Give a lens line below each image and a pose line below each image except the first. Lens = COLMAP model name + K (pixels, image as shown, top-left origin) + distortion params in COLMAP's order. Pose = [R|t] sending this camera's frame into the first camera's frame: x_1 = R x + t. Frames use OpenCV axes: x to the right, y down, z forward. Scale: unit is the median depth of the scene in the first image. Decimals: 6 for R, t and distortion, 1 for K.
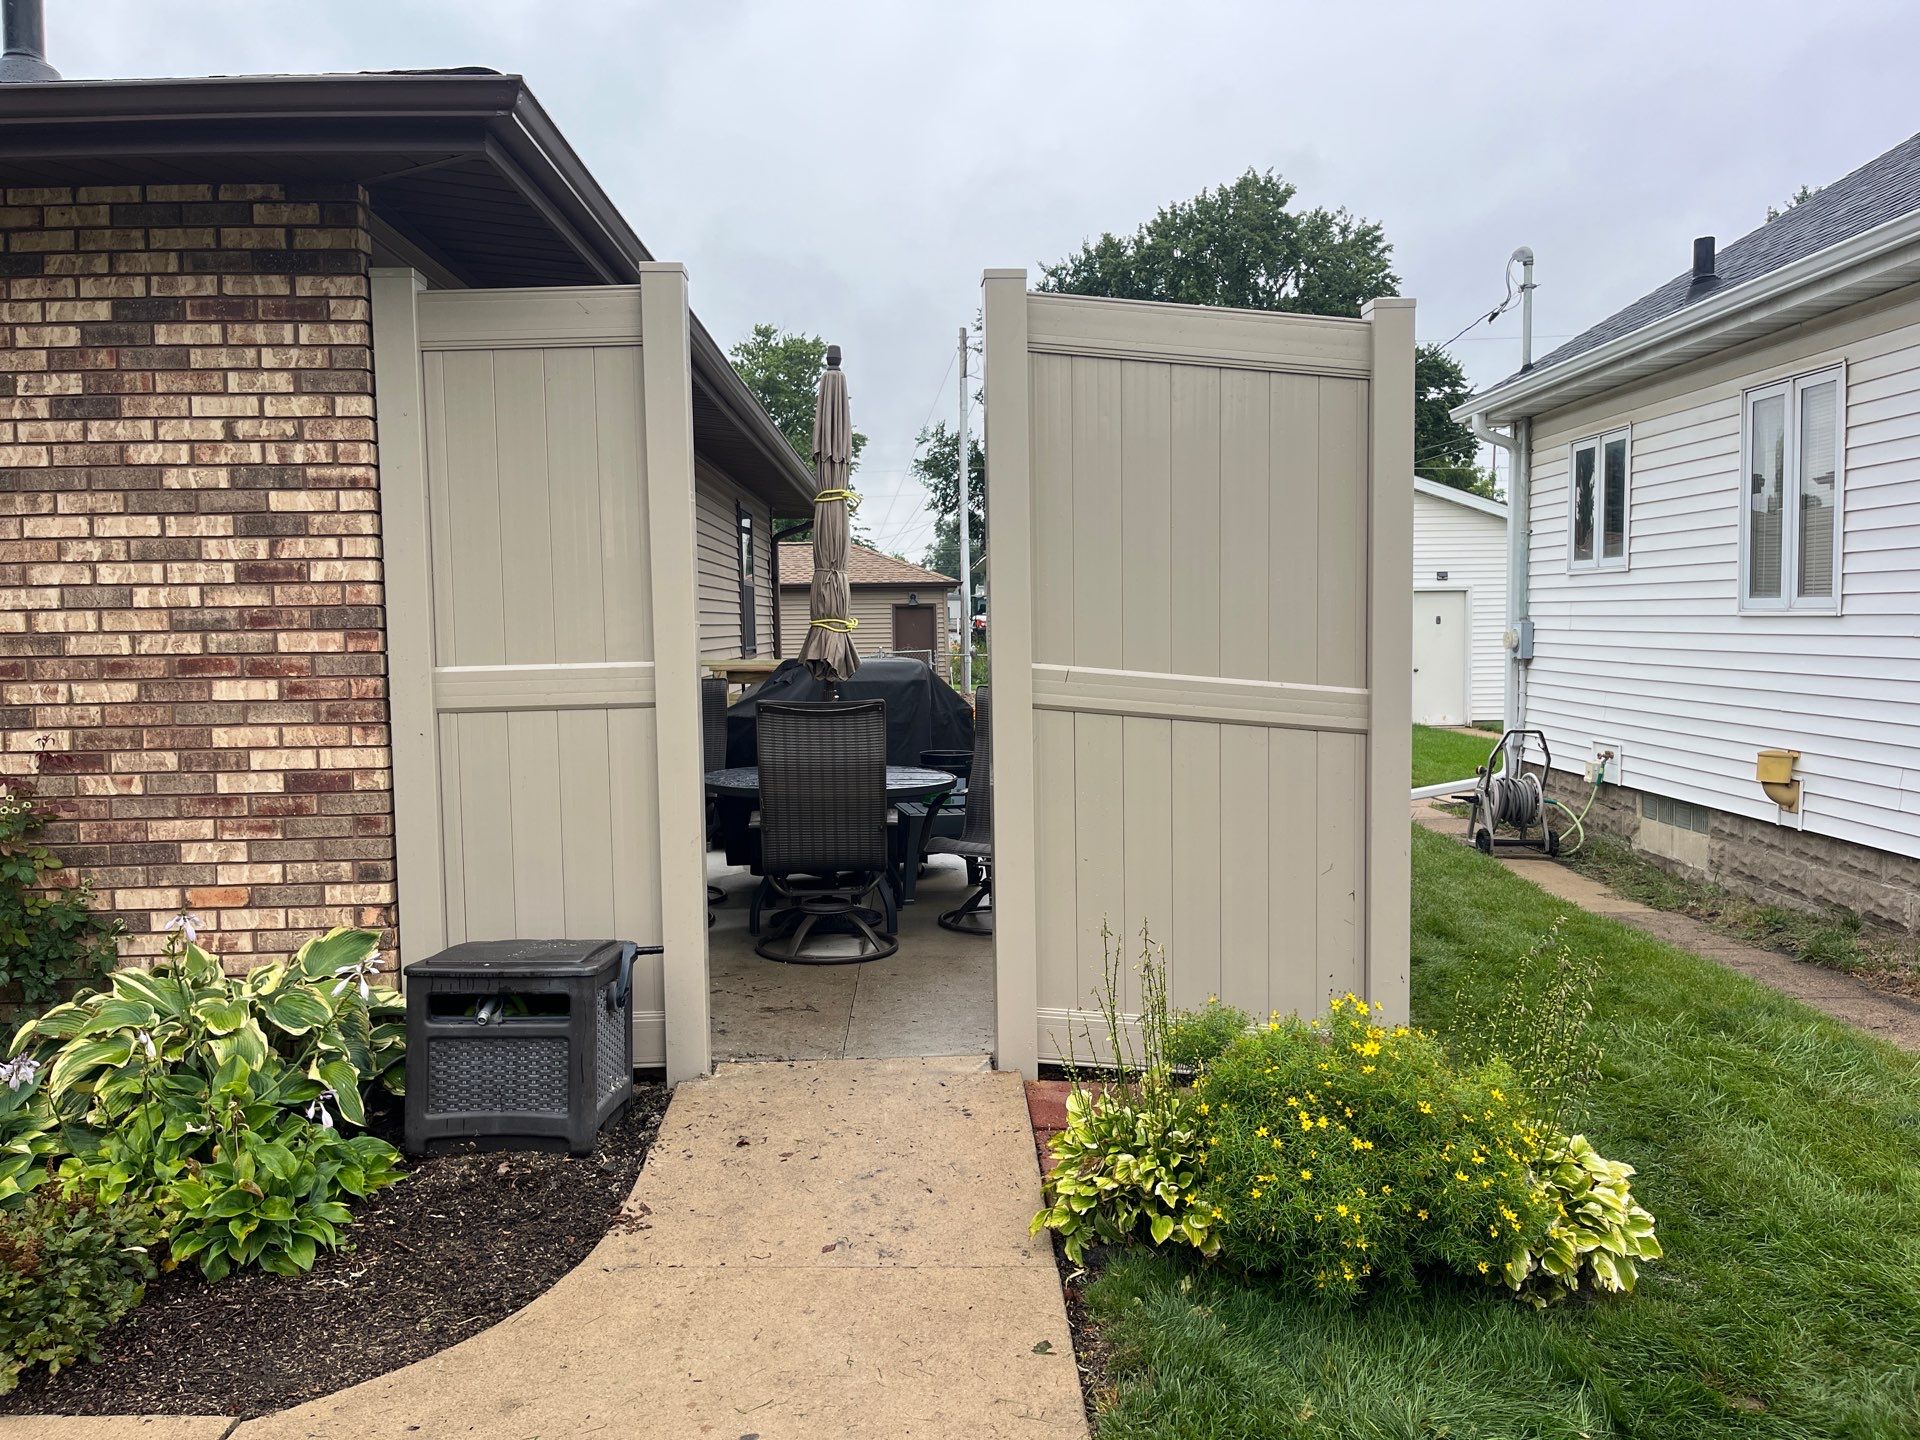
lens RADIAL K [[1452.9, 0, 993.3], [0, 1452.9, 729.1], [0, 0, 1]] dist [0.110980, -0.155784]
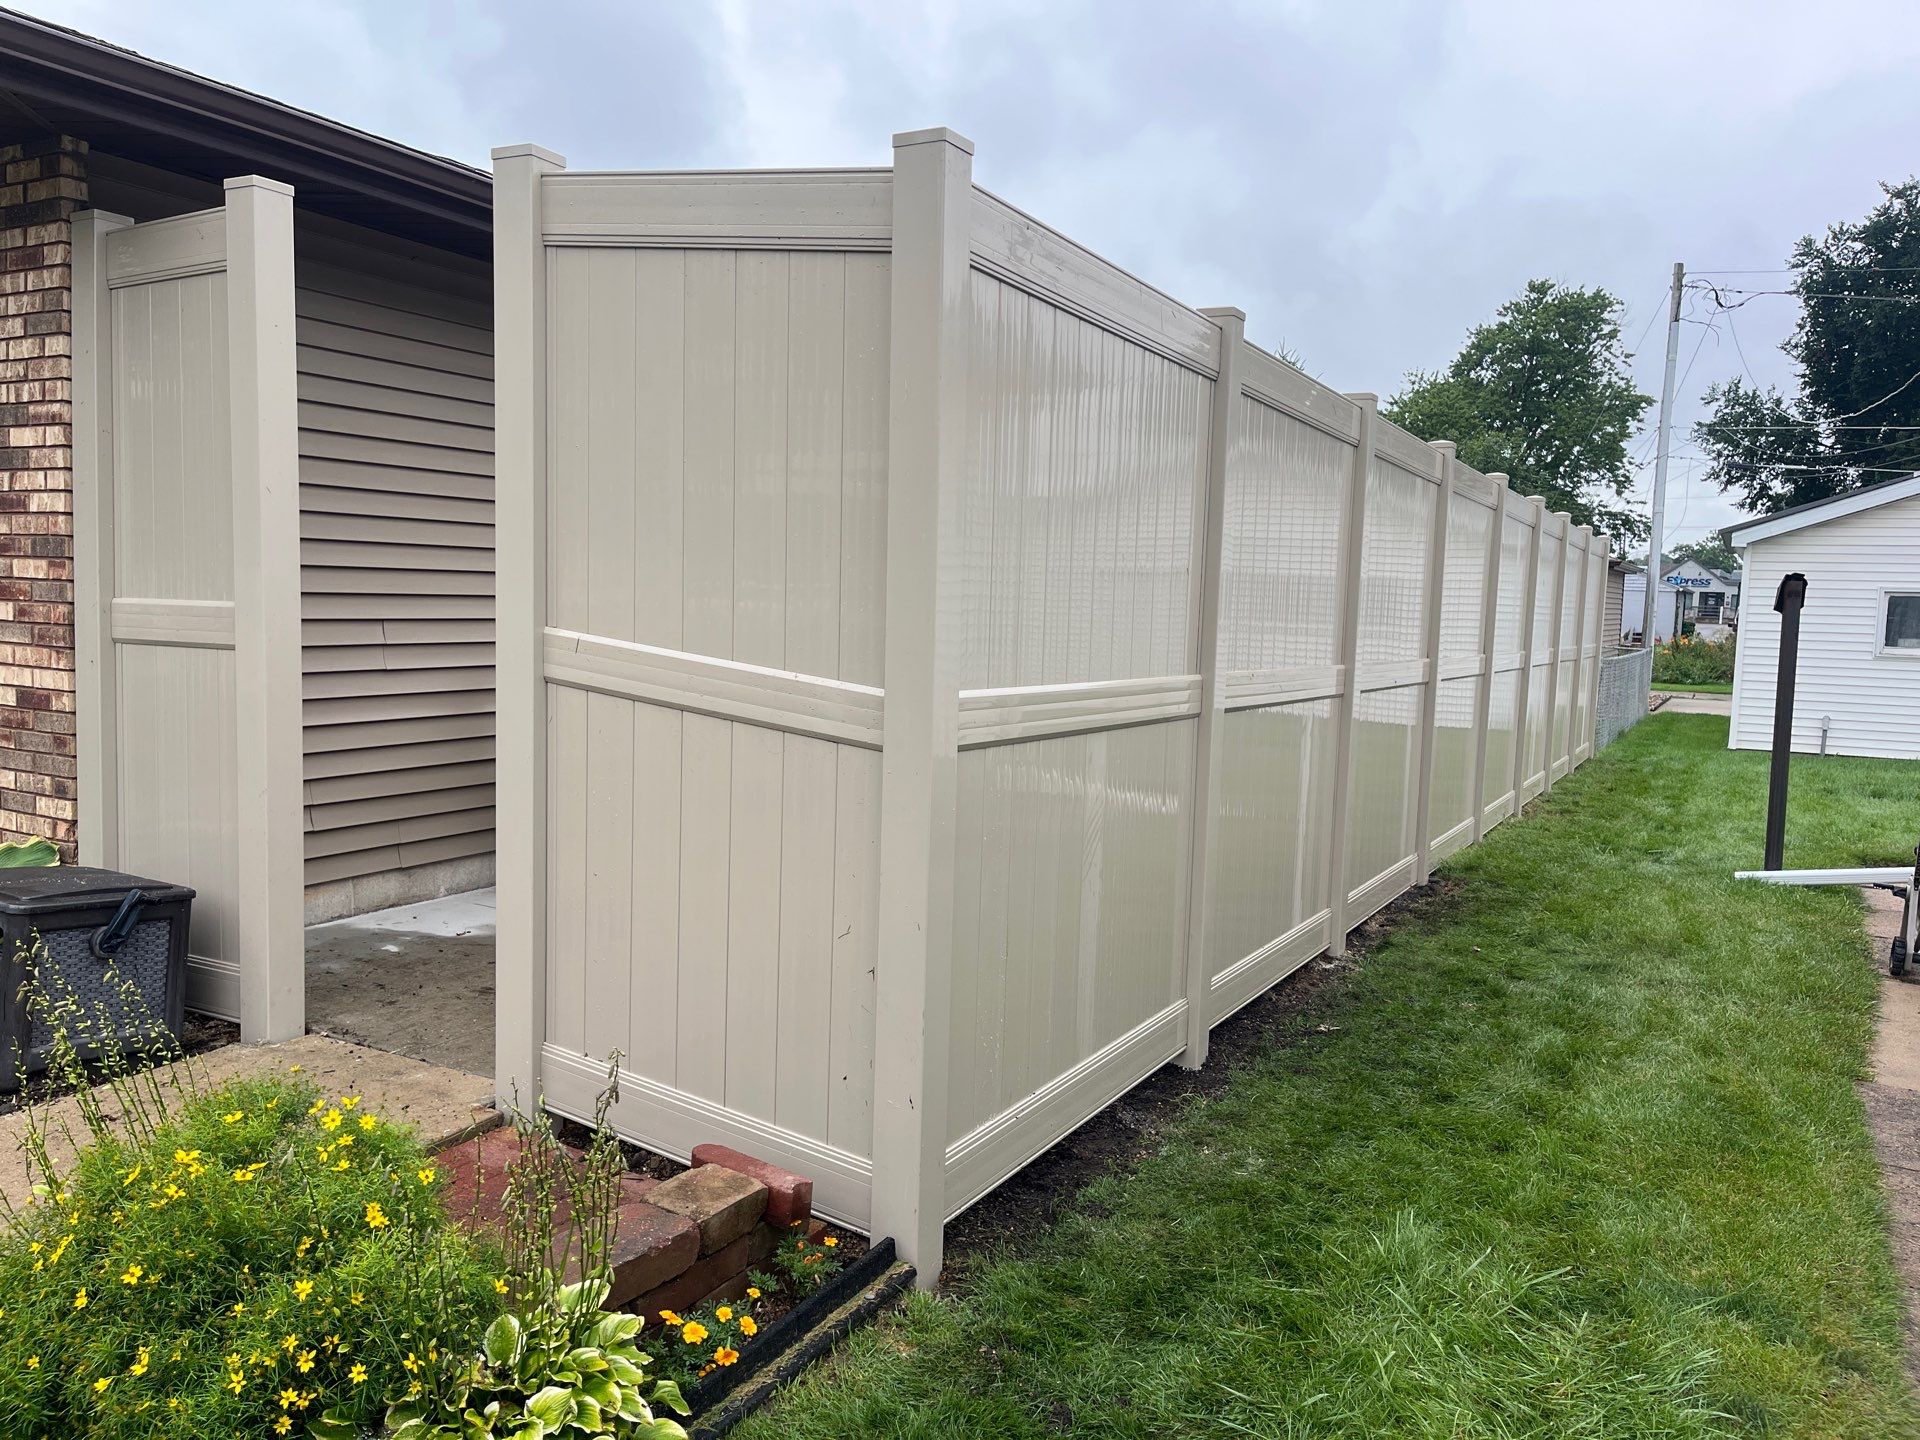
lens RADIAL K [[1452.9, 0, 993.3], [0, 1452.9, 729.1], [0, 0, 1]] dist [0.110980, -0.155784]
pose [[0.855613, 0.091562, -0.509454, 0.694918], [-0.083174, 0.995761, 0.039276, -0.043180], [0.510891, 0.008768, 0.859601, 0.434953]]
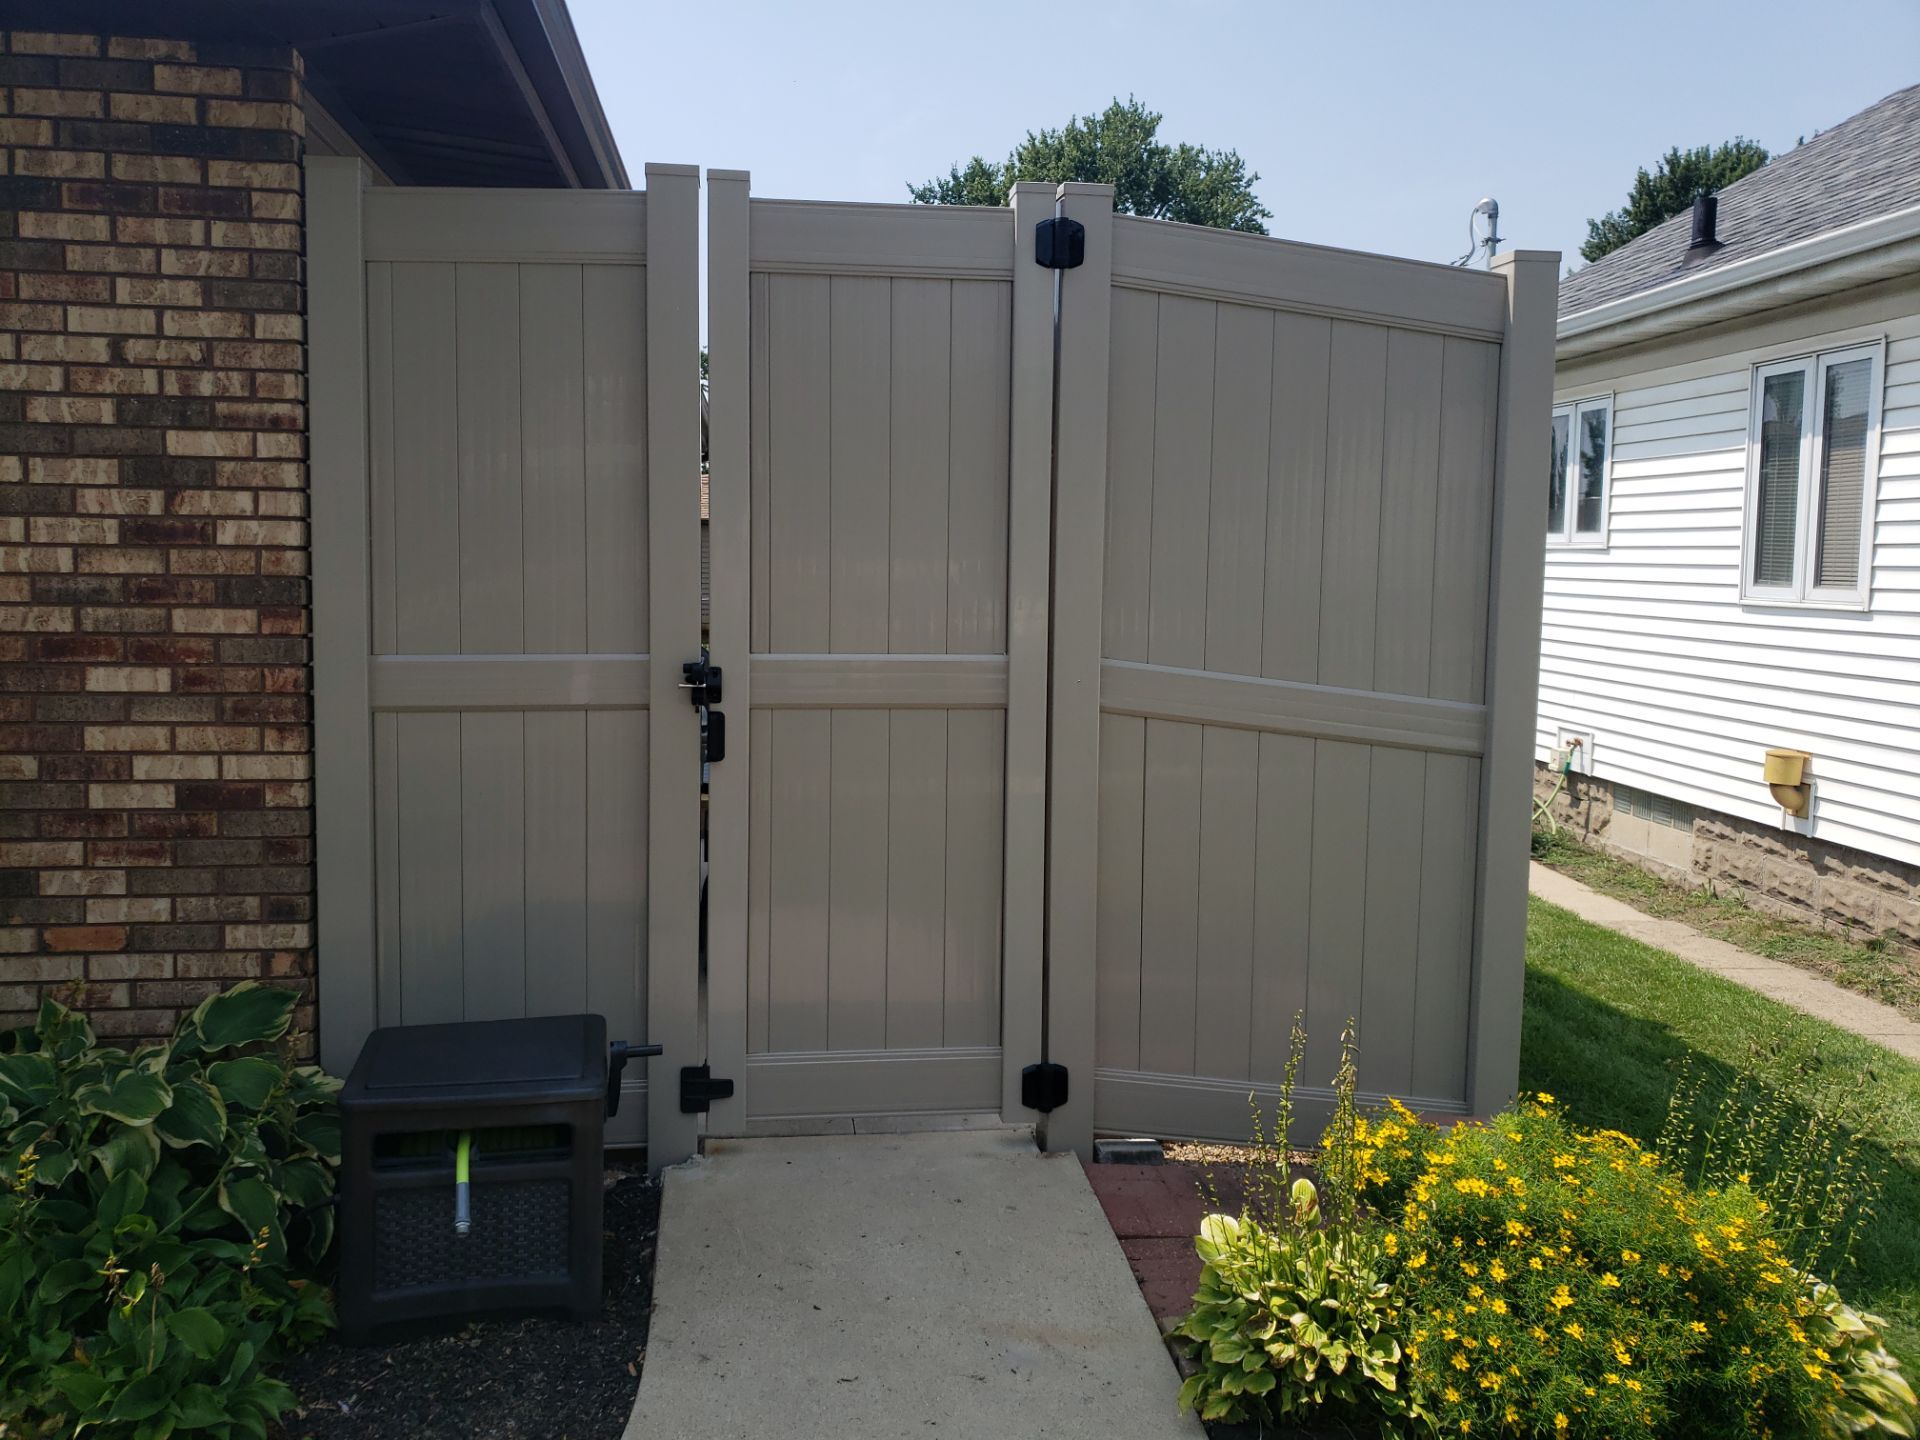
lens RADIAL K [[1514.1, 0, 950.3], [0, 1514.1, 680.1], [0, 0, 1]] dist [0.004497, 0.013509]
pose [[0.996183, 0.022948, 0.084215, -0.135795], [-0.023602, 0.999698, 0.006779, -0.042001], [-0.084034, -0.008740, 0.996425, 0.152757]]
